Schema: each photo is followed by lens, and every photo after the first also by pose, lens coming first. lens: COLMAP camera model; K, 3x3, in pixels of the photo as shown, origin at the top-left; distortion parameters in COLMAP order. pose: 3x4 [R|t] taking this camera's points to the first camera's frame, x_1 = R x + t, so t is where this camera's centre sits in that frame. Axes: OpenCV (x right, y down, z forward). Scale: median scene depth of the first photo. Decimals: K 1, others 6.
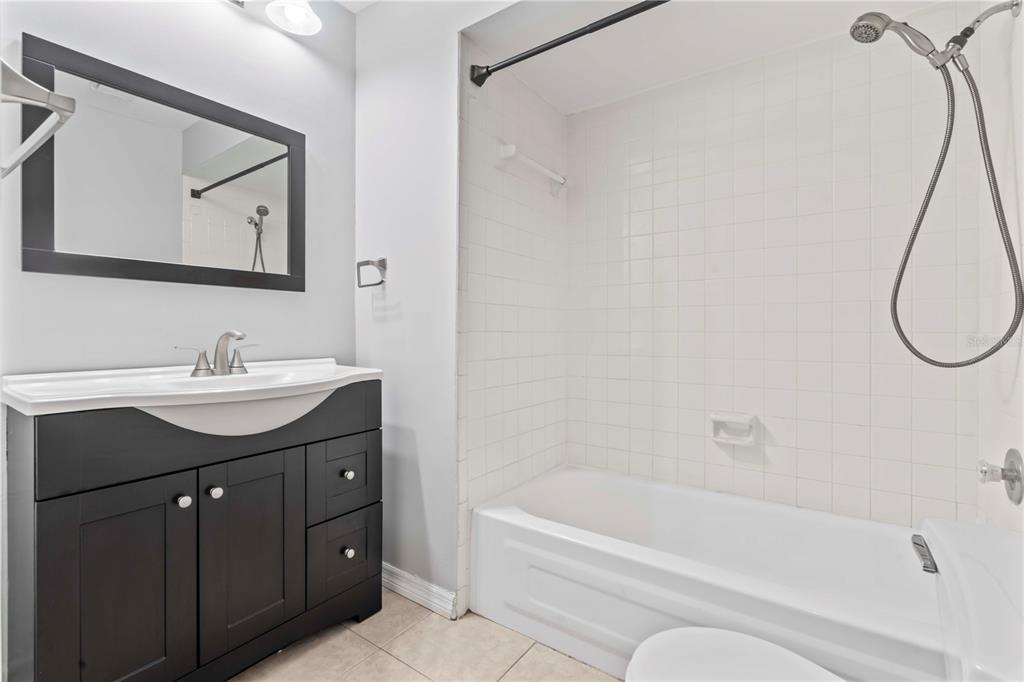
lens RADIAL K [[465.7, 0, 510.7], [0, 465.7, 344.2], [0, 0, 1]] dist [-0.002869, 0.001338]
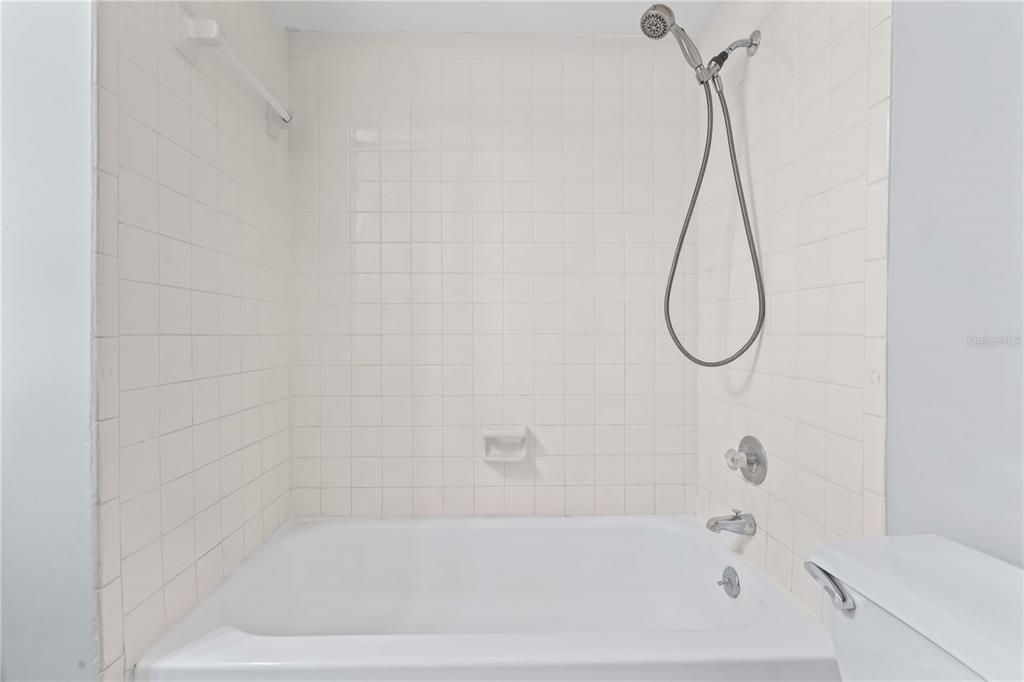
lens RADIAL K [[465.7, 0, 510.7], [0, 465.7, 344.2], [0, 0, 1]] dist [-0.002869, 0.001338]
pose [[0.805427, -0.013750, 0.592536, -0.046515], [0.022714, 0.999713, -0.007677, -0.002843], [-0.592260, 0.019642, 0.805508, 0.303845]]
